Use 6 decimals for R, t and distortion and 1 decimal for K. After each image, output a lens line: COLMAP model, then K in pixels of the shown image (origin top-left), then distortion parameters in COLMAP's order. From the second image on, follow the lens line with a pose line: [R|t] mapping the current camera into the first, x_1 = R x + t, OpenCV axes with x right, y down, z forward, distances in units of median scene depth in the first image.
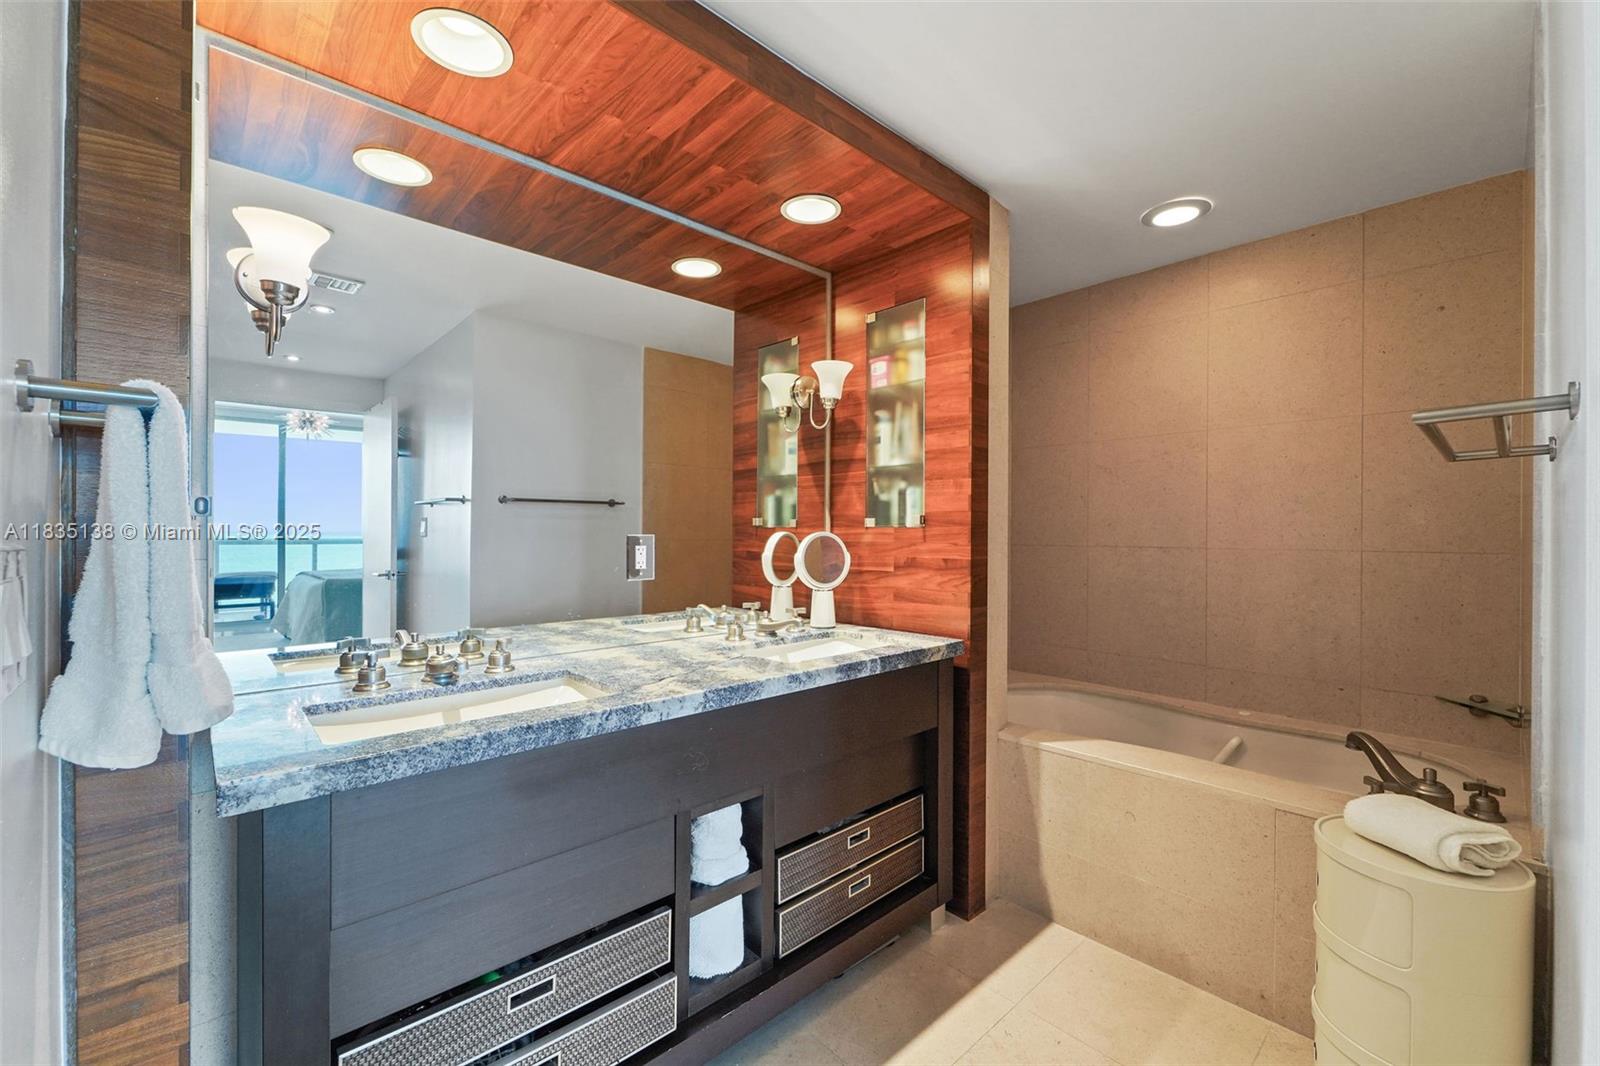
lens RADIAL K [[657.3, 0, 793.1], [0, 657.3, 541.2], [0, 0, 1]] dist [0.001025, -0.000398]
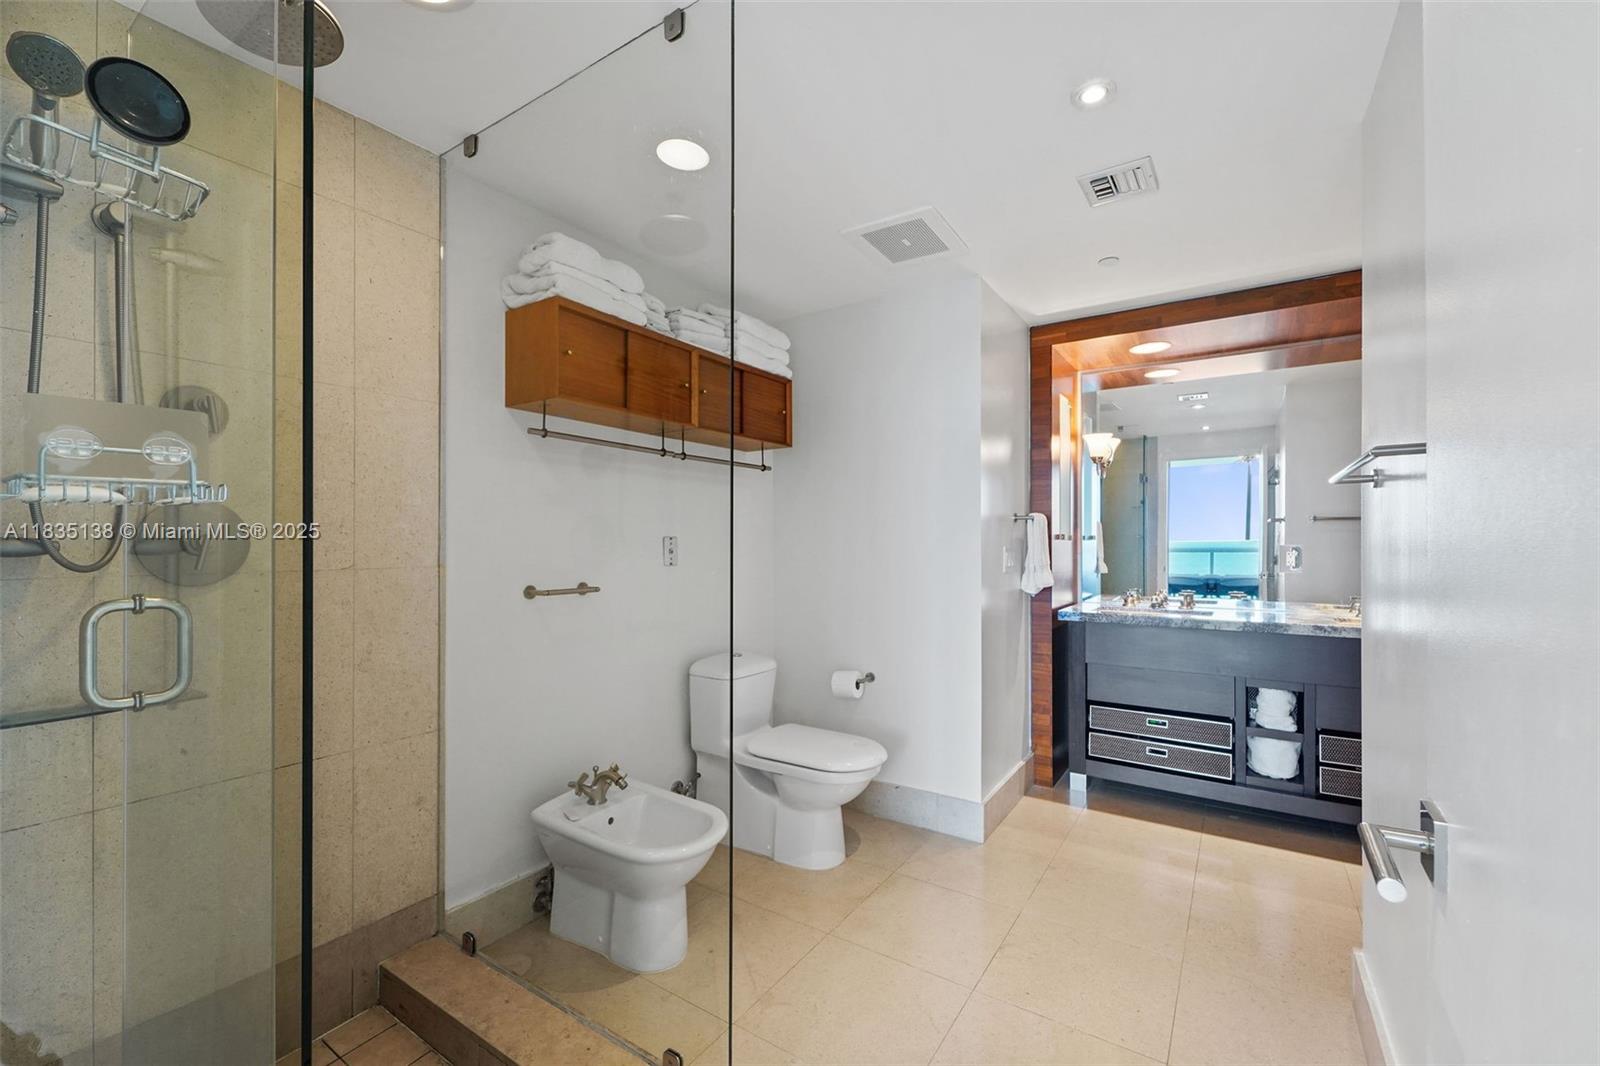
lens RADIAL K [[657.3, 0, 793.1], [0, 657.3, 541.2], [0, 0, 1]] dist [0.001025, -0.000398]
pose [[0.231308, -0.004205, -0.972871, 1.386457], [-0.008990, 0.999939, -0.006459, 0.000449], [0.972839, 0.010240, 0.231256, -0.775948]]
